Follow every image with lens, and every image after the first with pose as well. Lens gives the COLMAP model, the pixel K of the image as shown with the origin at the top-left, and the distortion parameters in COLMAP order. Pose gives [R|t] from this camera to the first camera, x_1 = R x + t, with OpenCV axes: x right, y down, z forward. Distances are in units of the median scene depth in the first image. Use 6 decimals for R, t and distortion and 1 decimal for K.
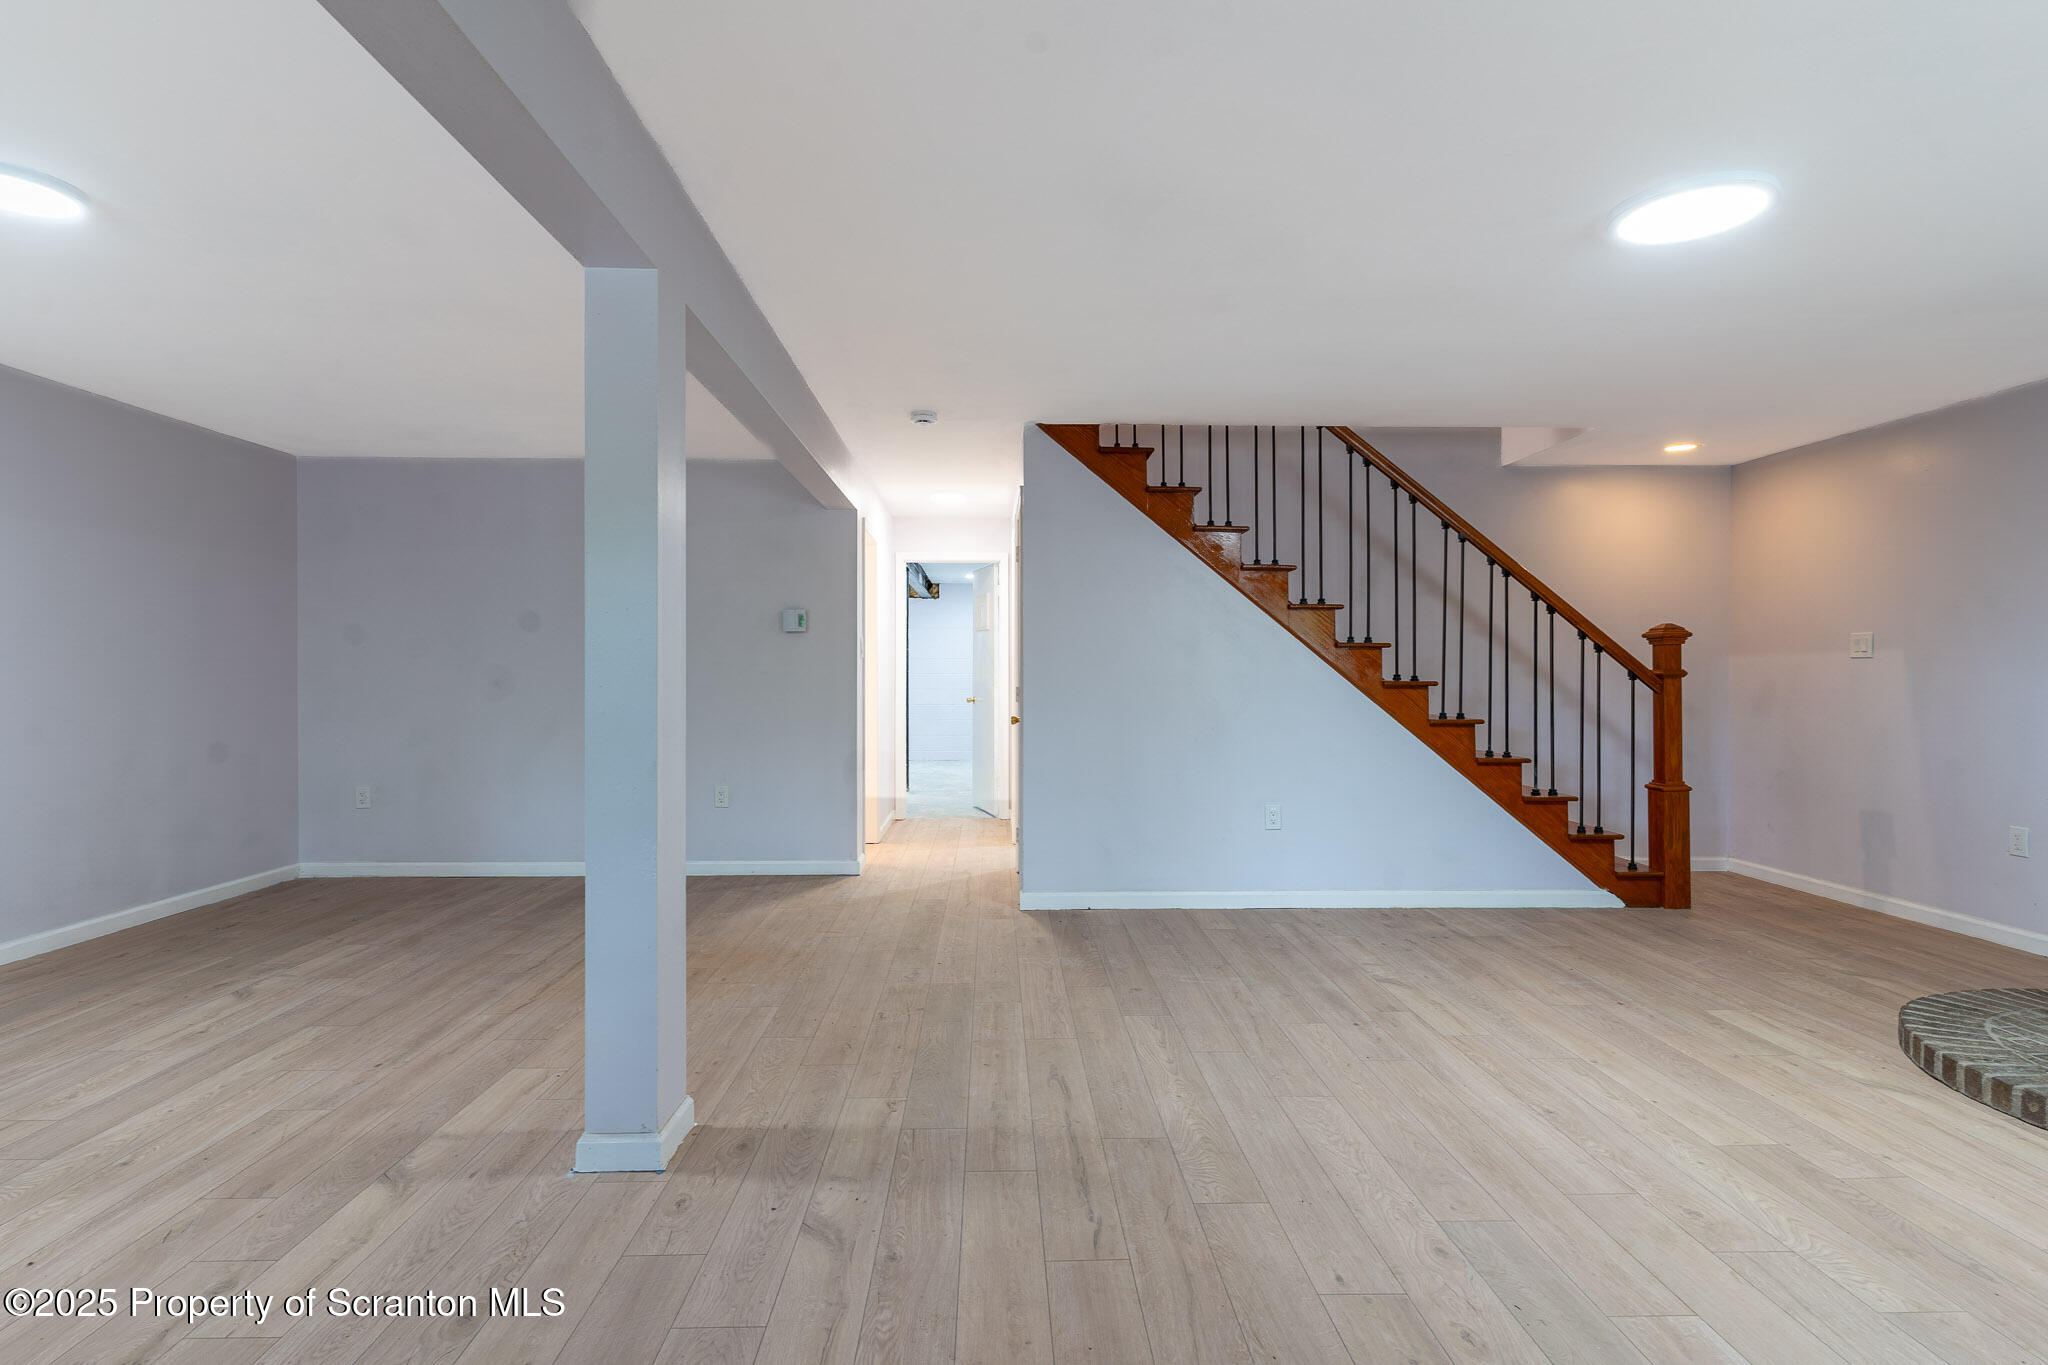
lens RADIAL K [[1001.6, 0, 1027.0], [0, 1001.6, 676.9], [0, 0, 1]] dist [0.003754, -0.000033]
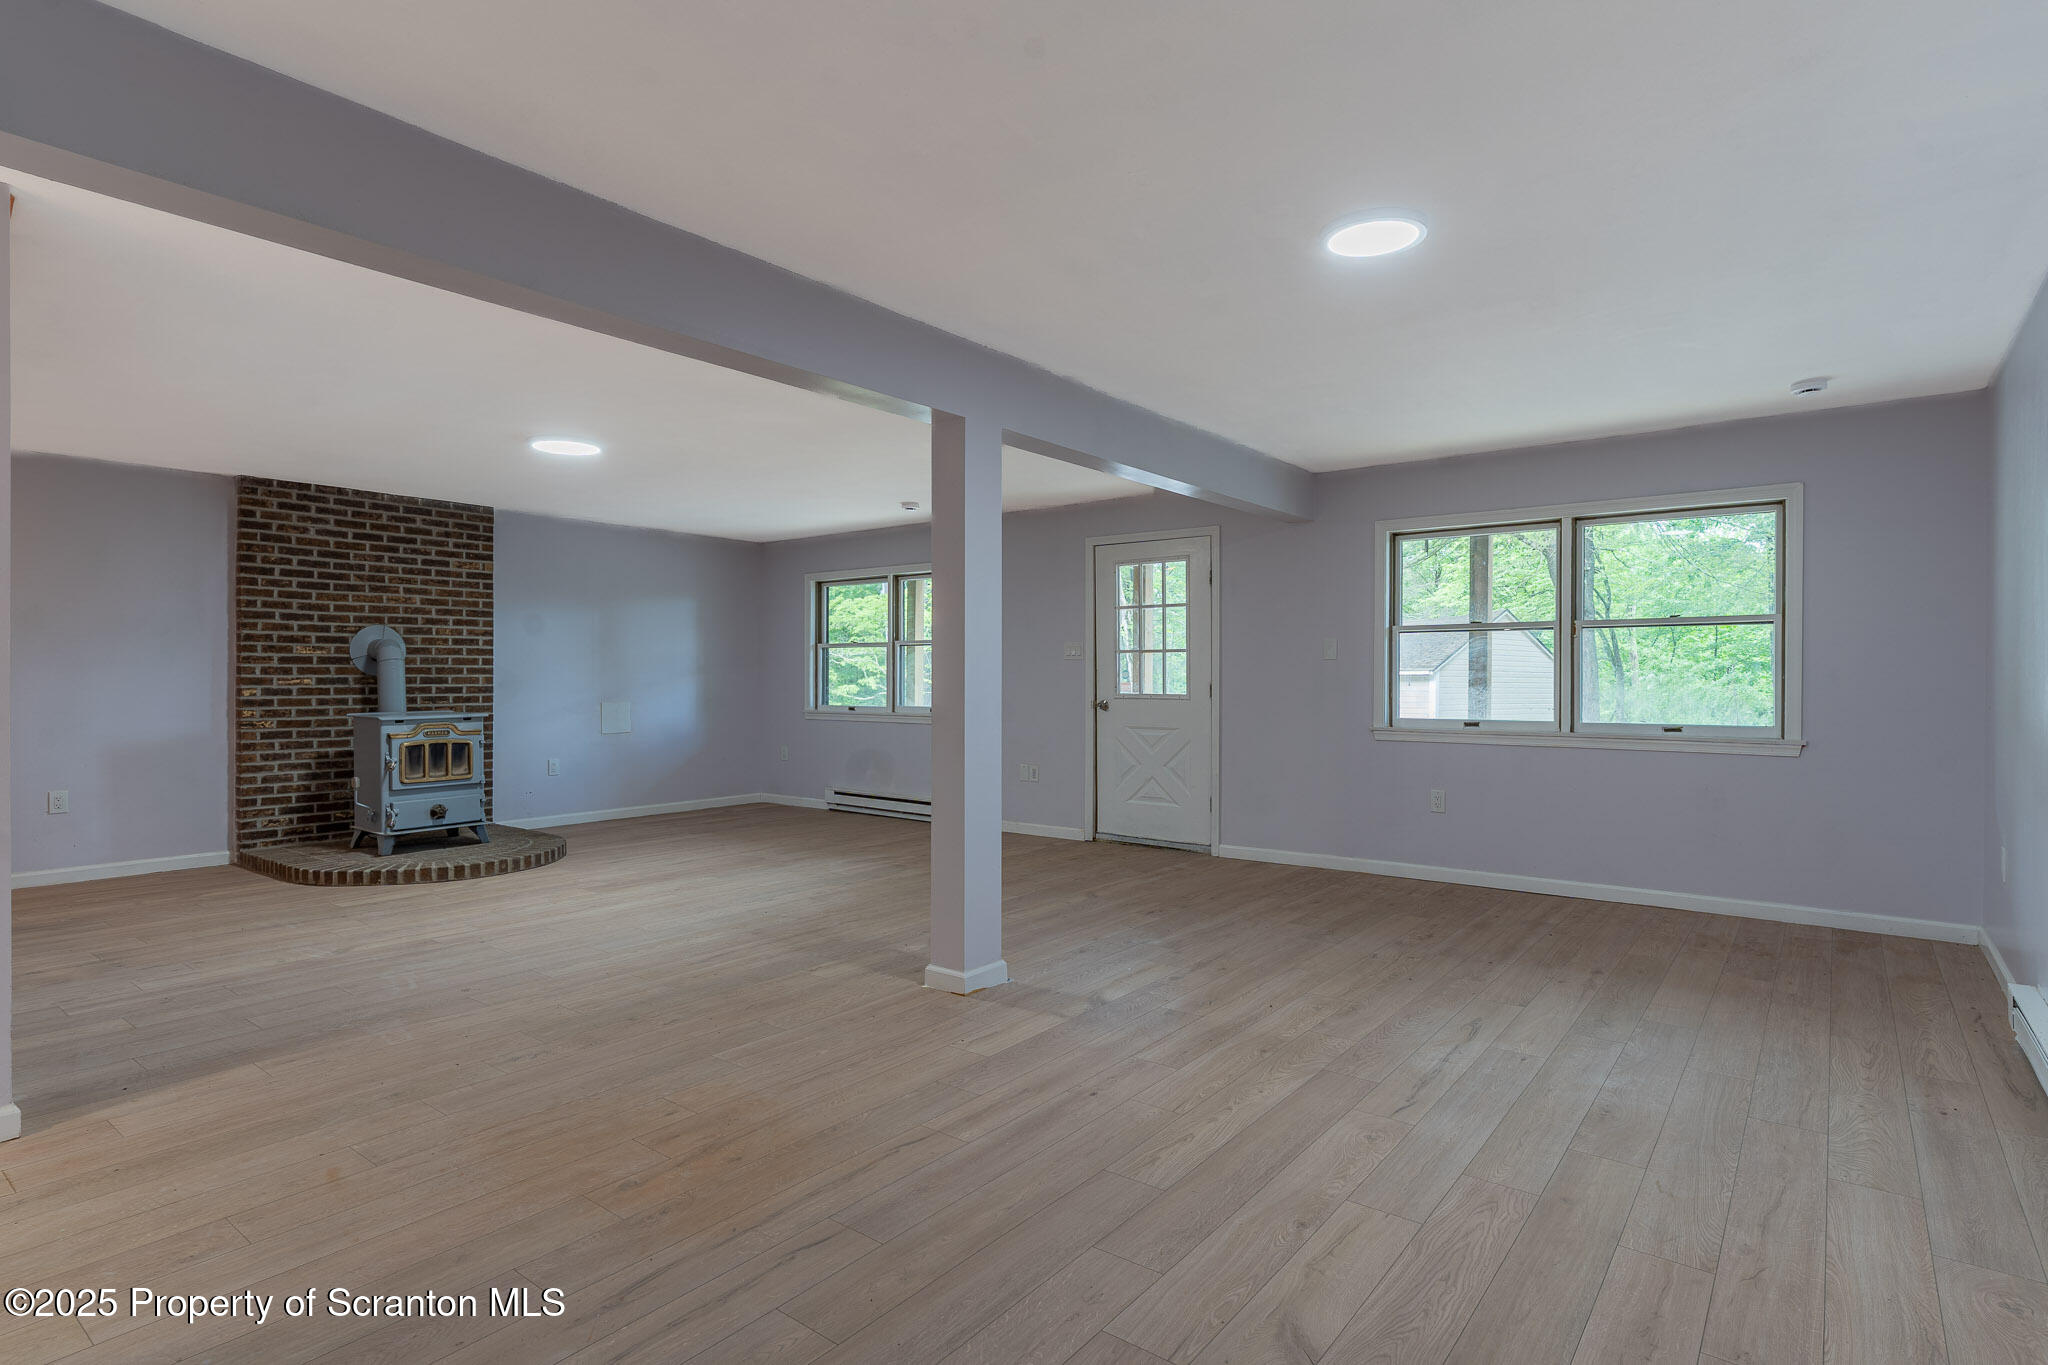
lens RADIAL K [[1032.2, 0, 1029.6], [0, 1032.2, 679.9], [0, 0, 1]] dist [-0.000779, 0.000746]
pose [[-0.768493, -0.003858, 0.639846, -1.030996], [0.001994, 0.999963, 0.008424, -0.004561], [-0.639855, 0.007750, -0.768457, 1.506184]]
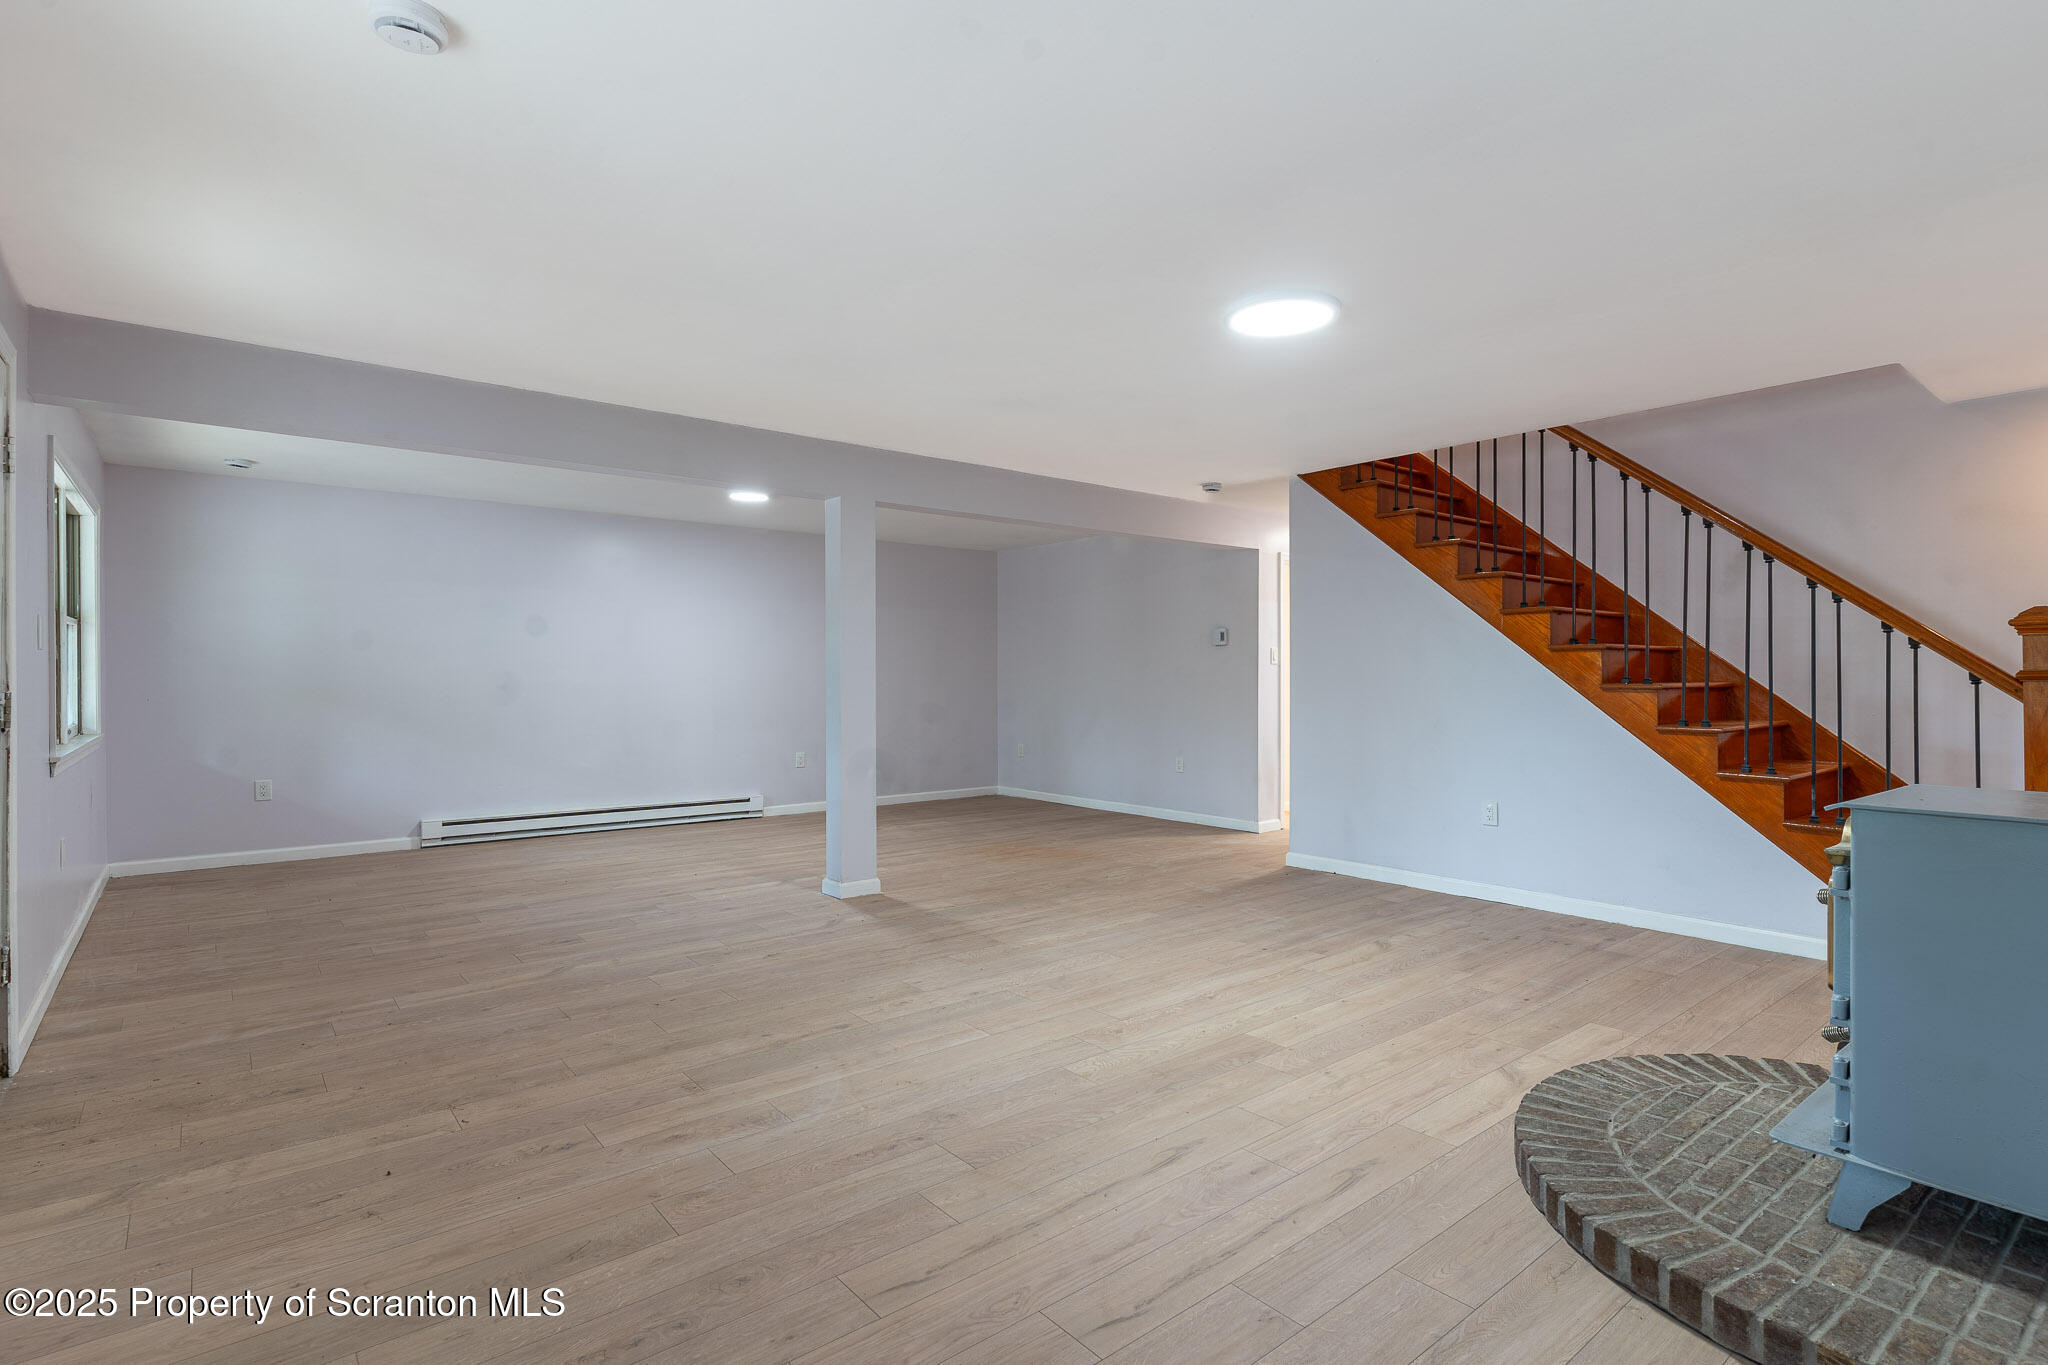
lens RADIAL K [[1001.6, 0, 1042.5], [0, 1001.6, 677.4], [0, 0, 1]] dist [0.003754, -0.000033]
pose [[0.617146, 0.000298, -0.786848, 1.115874], [-0.002629, 0.999995, -0.001683, 0.001413], [0.786844, 0.003107, 0.617144, -0.015728]]
